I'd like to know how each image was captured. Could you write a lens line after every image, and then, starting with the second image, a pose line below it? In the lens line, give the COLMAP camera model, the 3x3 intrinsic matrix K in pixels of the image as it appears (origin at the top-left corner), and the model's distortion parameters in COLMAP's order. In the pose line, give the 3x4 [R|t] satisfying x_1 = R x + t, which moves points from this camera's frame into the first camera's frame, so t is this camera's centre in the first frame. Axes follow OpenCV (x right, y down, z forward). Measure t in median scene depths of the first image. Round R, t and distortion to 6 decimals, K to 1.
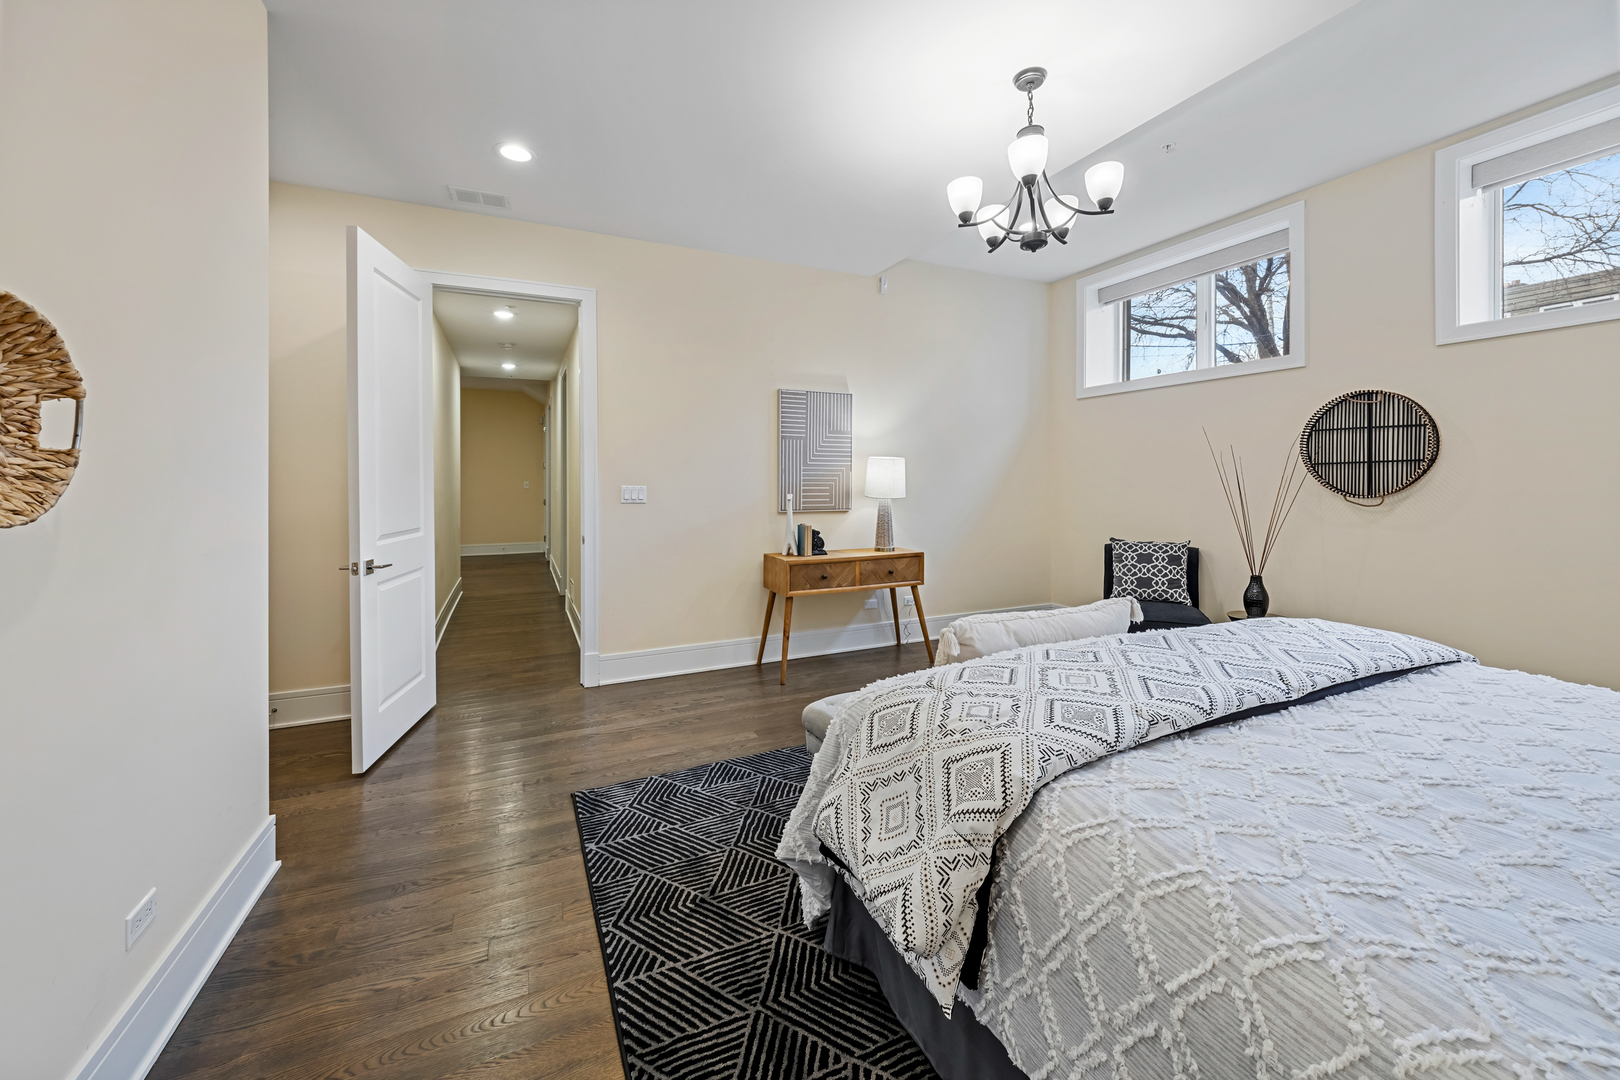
lens RADIAL K [[615.0, 0, 797.4], [0, 615.0, 484.1], [0, 0, 1]] dist [-0.002166, -0.000755]
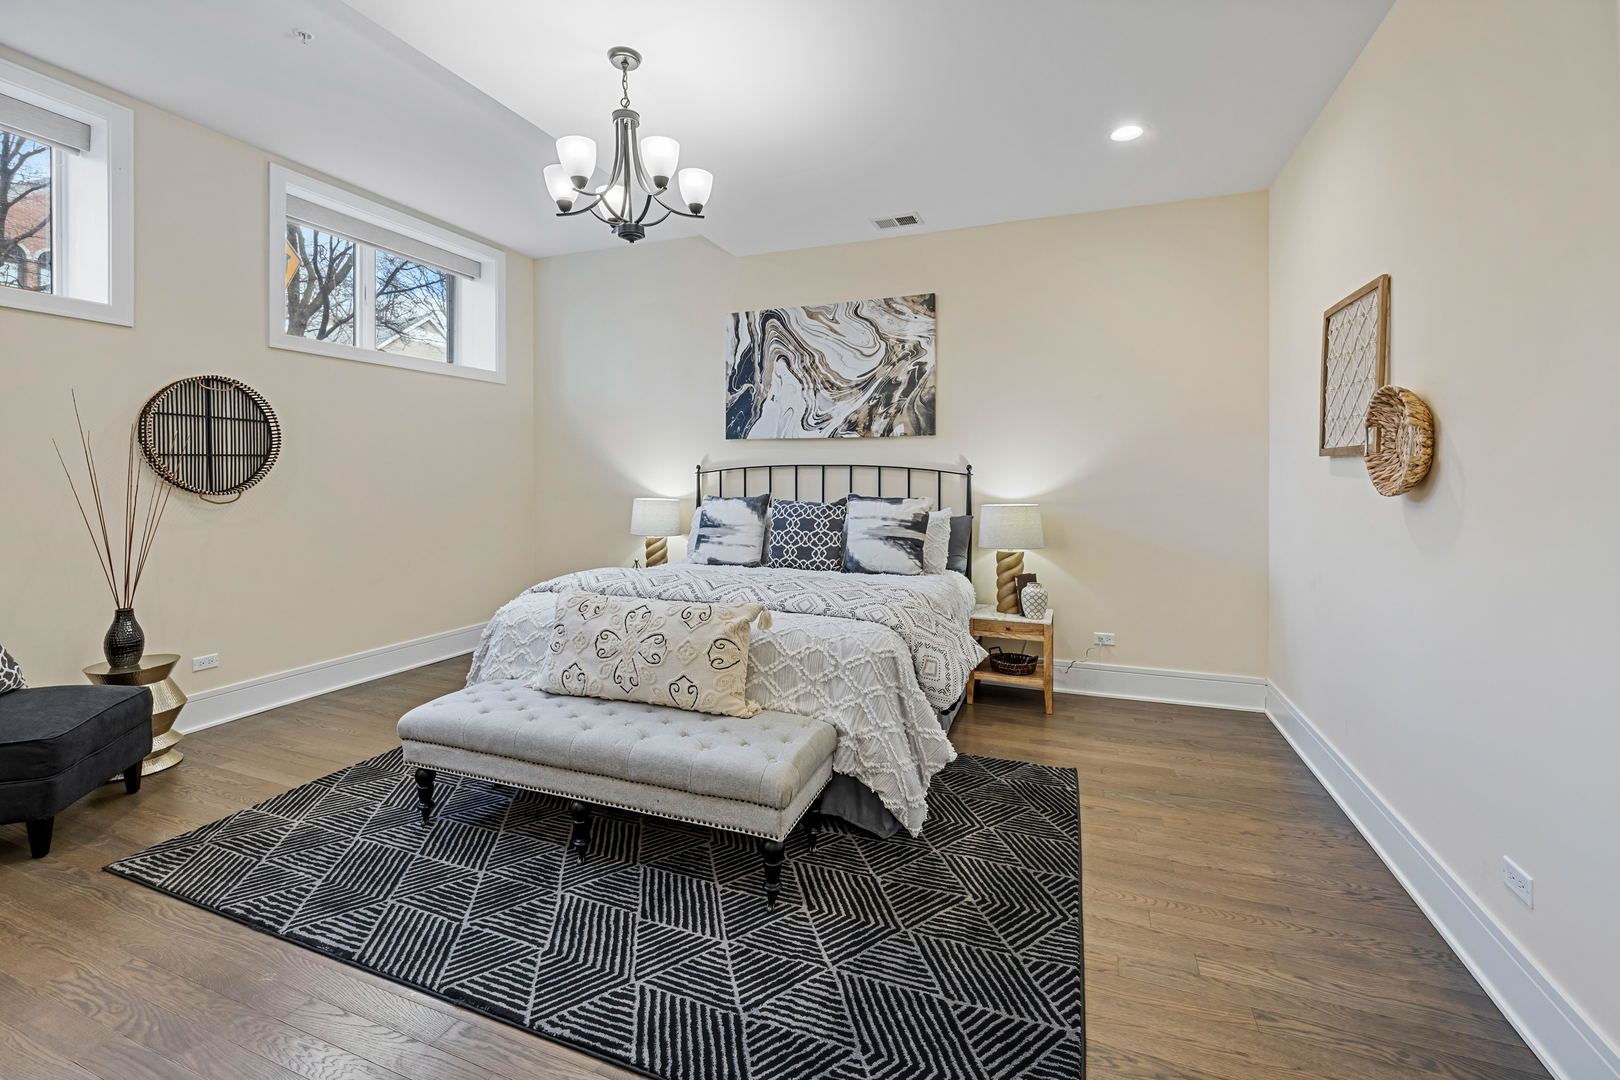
lens RADIAL K [[692.1, 0, 801.4], [0, 692.1, 481.8], [0, 0, 1]] dist [0.005718, -0.003960]
pose [[-0.695779, -0.008429, 0.718206, -0.710802], [-0.000097, 0.999932, 0.011642, -0.013914], [-0.718256, 0.008030, -0.695733, 1.846011]]
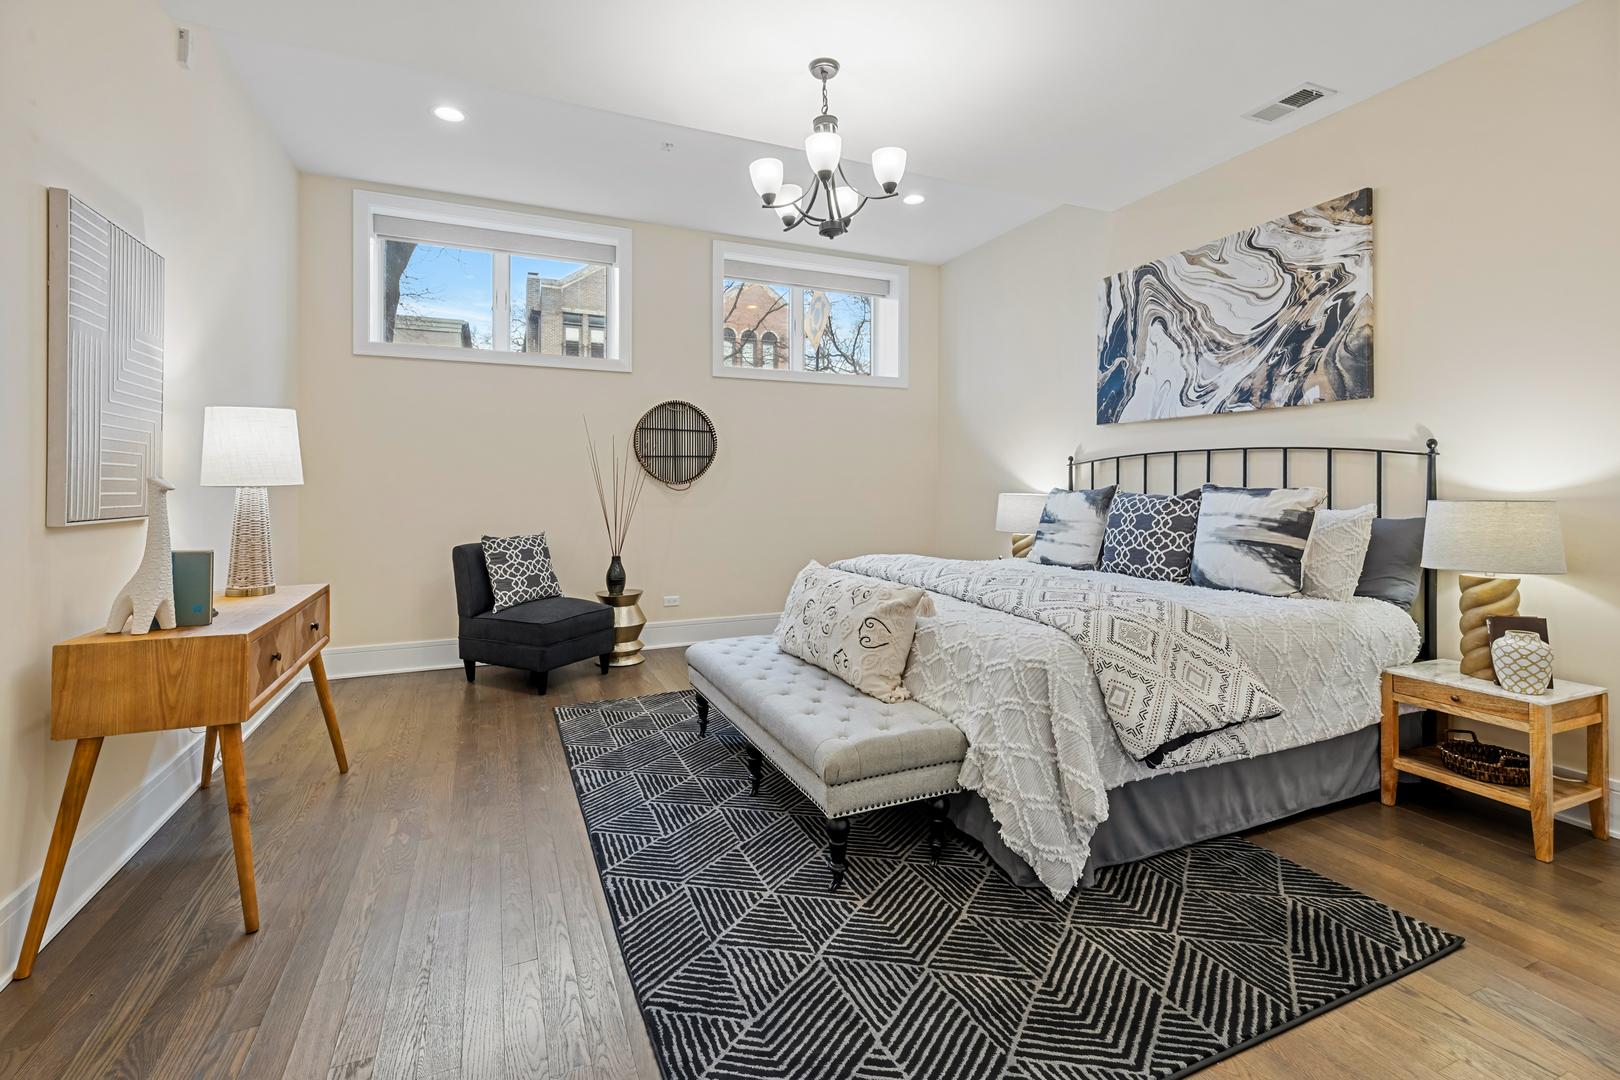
lens RADIAL K [[718.9, 0, 805.2], [0, 718.9, 486.4], [0, 0, 1]] dist [0.010075, 0.000228]
pose [[0.020806, -0.000531, 0.999783, -0.990999], [0.003862, 0.999992, 0.000451, 0.047159], [-0.999776, 0.003851, 0.020808, 1.190625]]
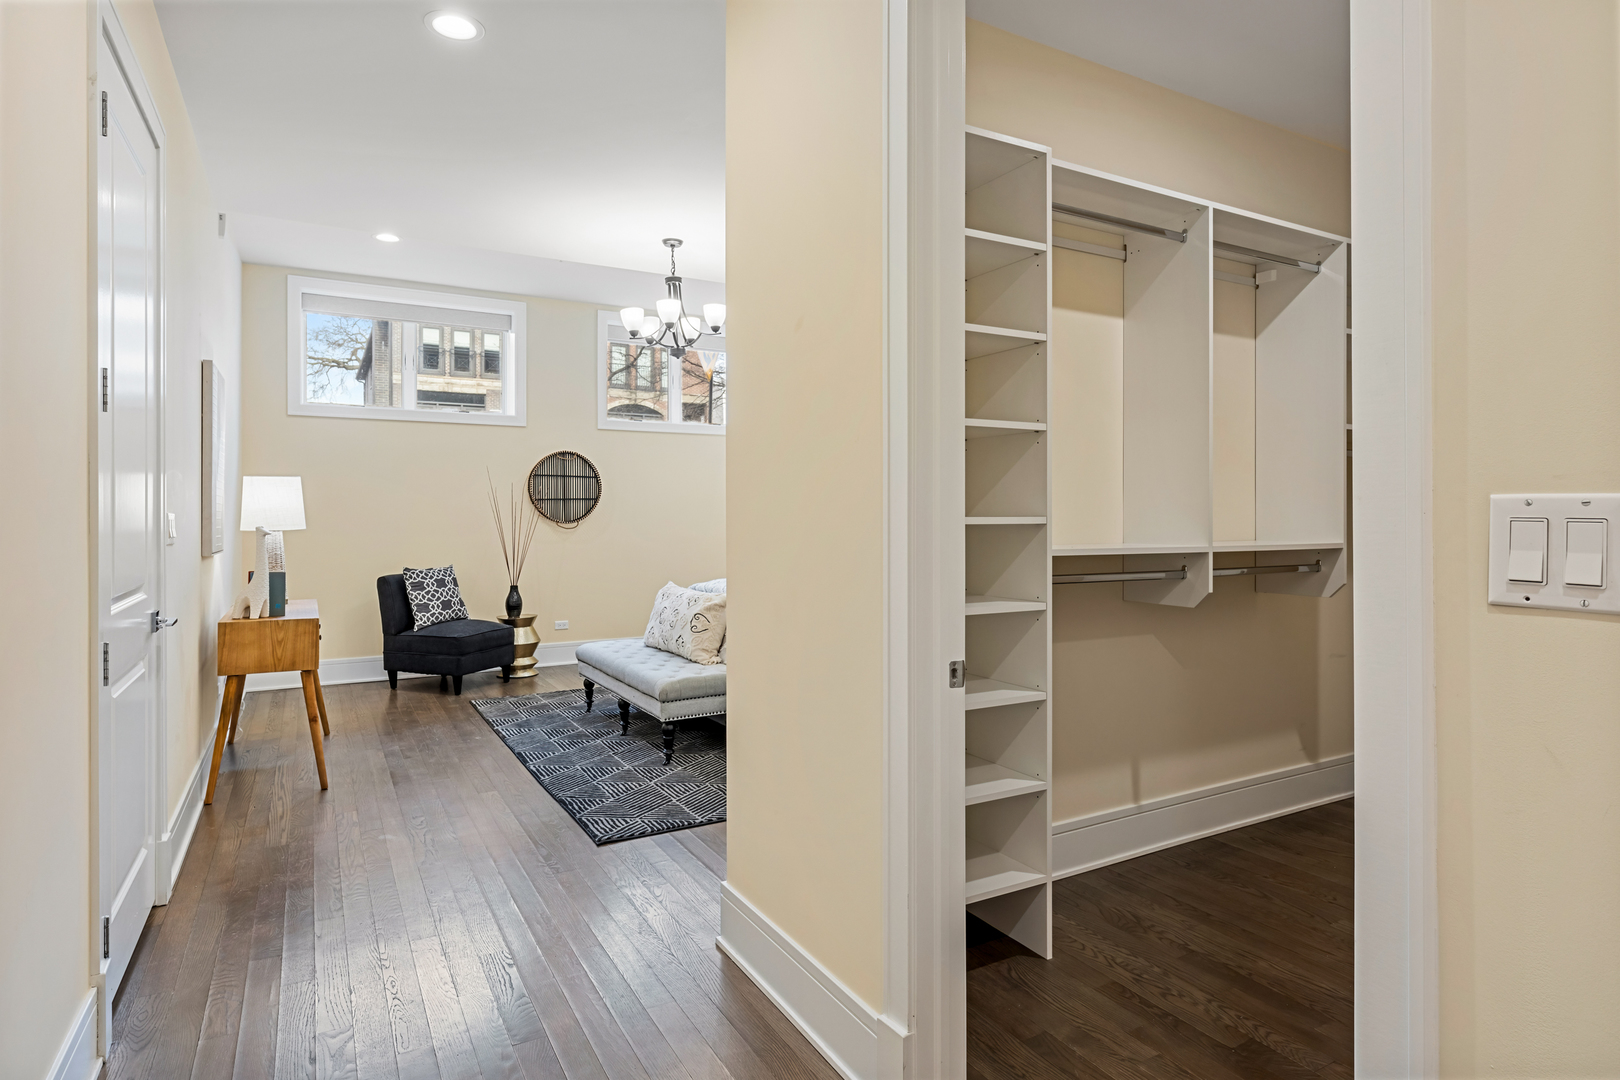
lens RADIAL K [[911.7, 0, 822.0], [0, 911.7, 515.1], [0, 0, 1]] dist [-0.005914, -0.007421]
pose [[-0.085575, -0.000243, 0.996332, -2.237333], [0.005508, 0.999985, 0.000717, 0.008407], [-0.996316, 0.005549, -0.085573, 0.977888]]
